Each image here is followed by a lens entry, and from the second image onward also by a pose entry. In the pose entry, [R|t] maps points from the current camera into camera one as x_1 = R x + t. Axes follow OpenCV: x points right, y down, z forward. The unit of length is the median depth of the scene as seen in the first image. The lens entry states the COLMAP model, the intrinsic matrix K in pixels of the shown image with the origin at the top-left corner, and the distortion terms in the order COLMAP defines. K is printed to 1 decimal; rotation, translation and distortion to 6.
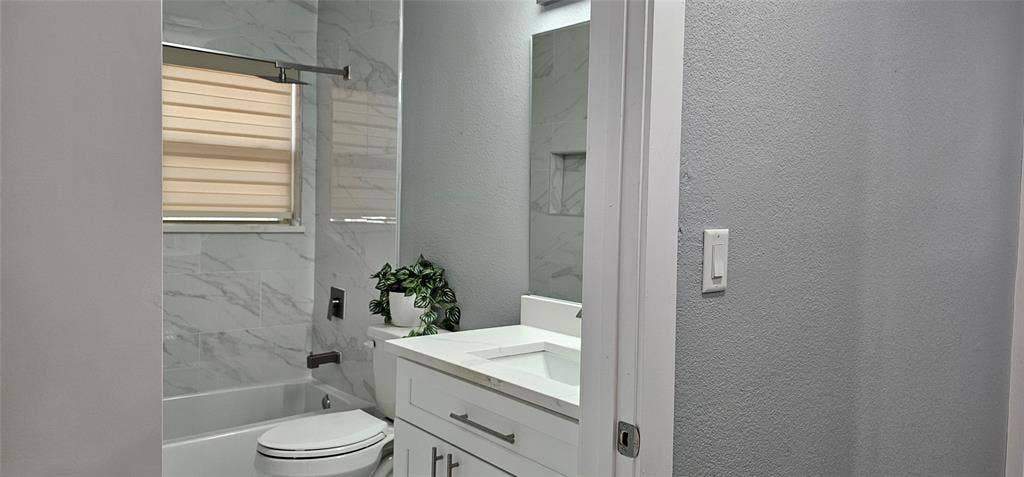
lens RADIAL K [[686.6, 0, 505.7], [0, 686.6, 232.2], [0, 0, 1]] dist [0.067914, -0.062693]
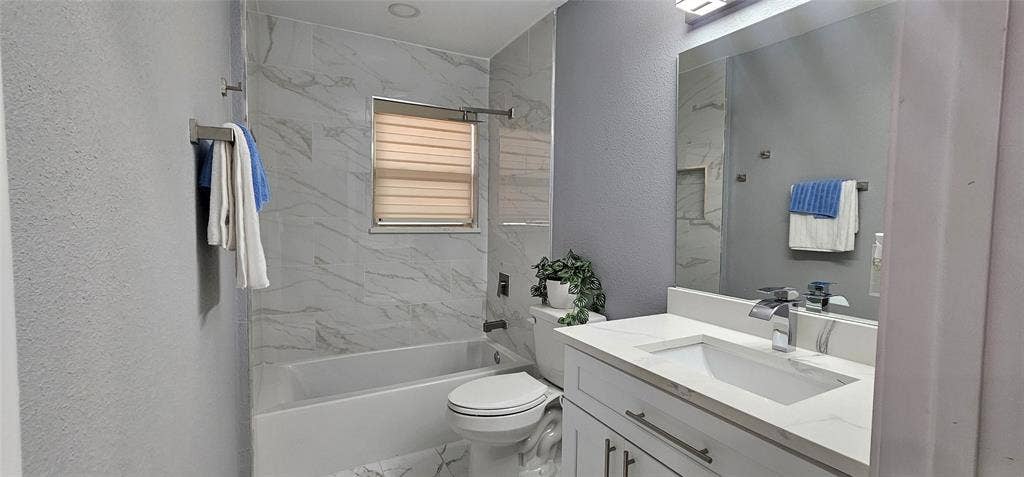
lens RADIAL K [[420.1, 0, 512.0], [0, 420.1, 238.5], [0, 0, 1]] dist [0.001267, 0.000129]
pose [[0.979490, -0.002647, -0.201478, -0.072922], [0.005142, 0.999916, 0.011856, 0.002364], [0.201429, -0.012649, 0.979421, 0.227546]]
